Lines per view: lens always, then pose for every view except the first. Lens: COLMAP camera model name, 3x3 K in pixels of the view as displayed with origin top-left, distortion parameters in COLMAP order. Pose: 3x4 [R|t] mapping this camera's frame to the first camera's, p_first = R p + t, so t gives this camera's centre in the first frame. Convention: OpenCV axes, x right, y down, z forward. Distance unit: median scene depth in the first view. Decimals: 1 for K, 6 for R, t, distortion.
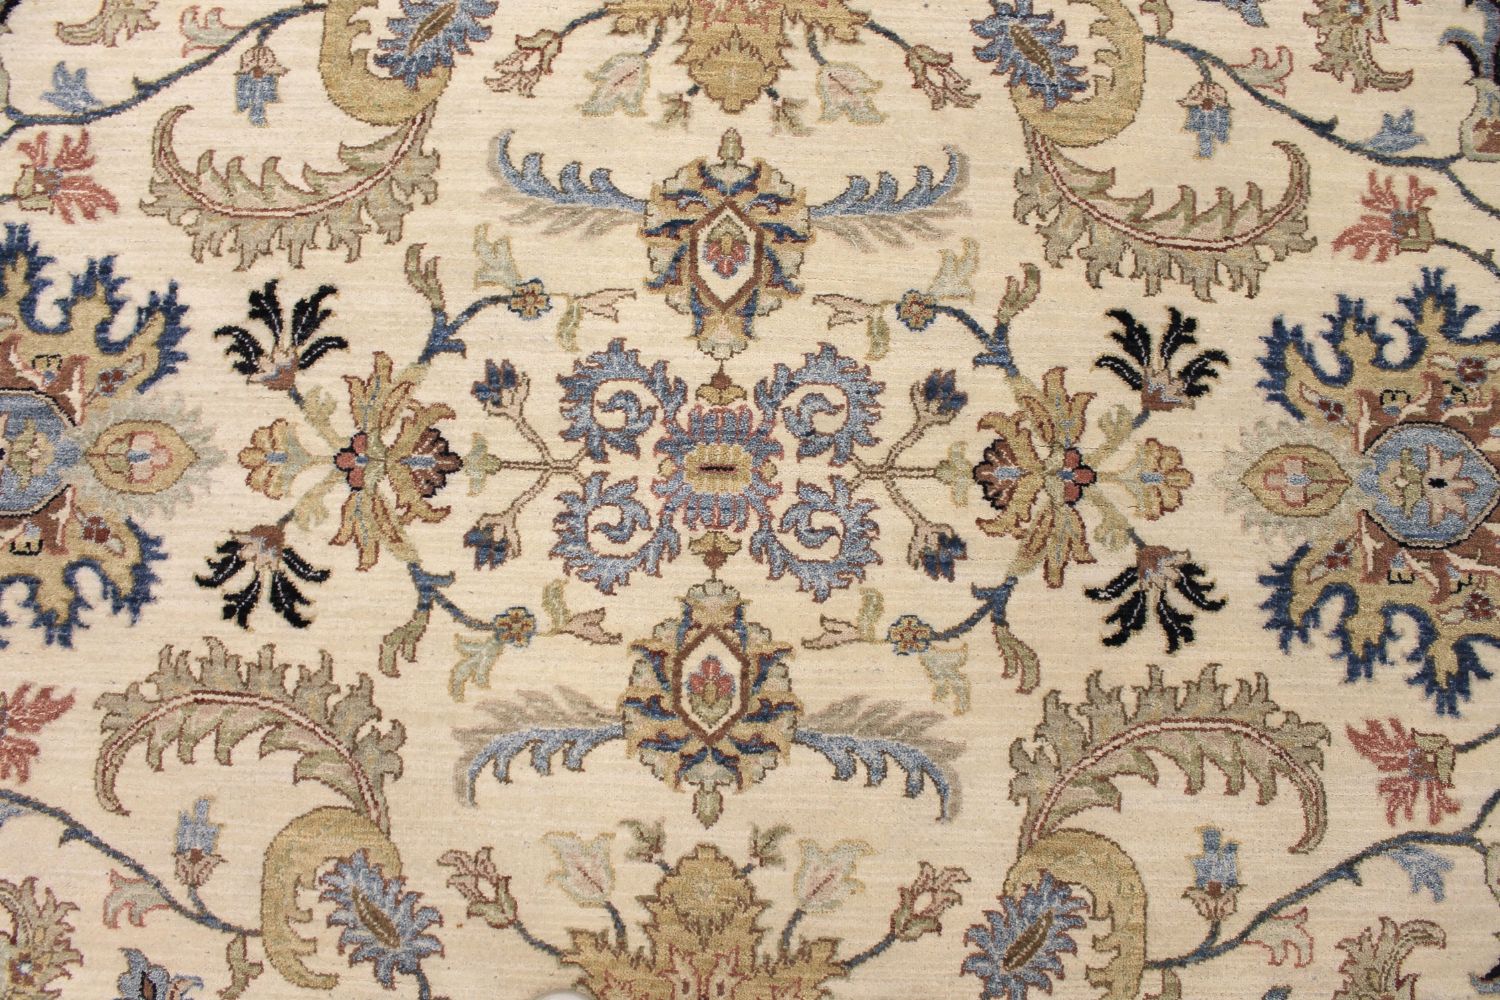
lens RADIAL K [[741.0, 0, 752.9], [0, 741.0, 472.5], [0, 0, 1]] dist [-0.049774, 0.014202]
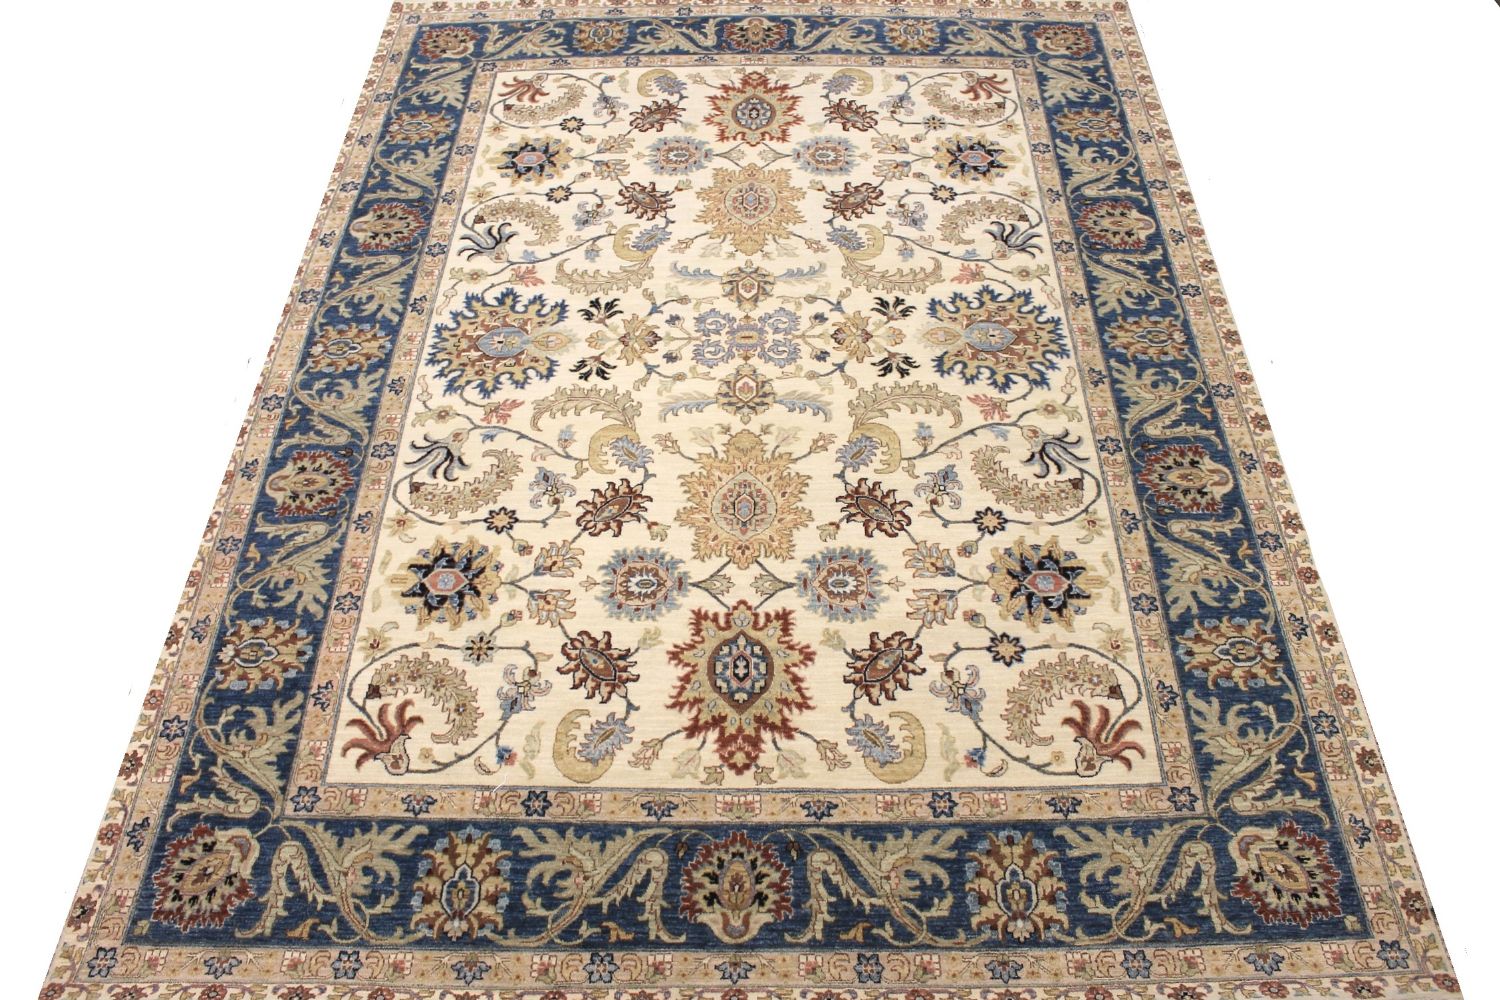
lens RADIAL K [[741.0, 0, 752.9], [0, 741.0, 472.5], [0, 0, 1]] dist [-0.049774, 0.014202]
pose [[0.999615, -0.027215, -0.005387, -0.020425], [0.021545, 0.883843, -0.467287, 1.850123], [0.017478, 0.466991, 0.884089, -1.383181]]
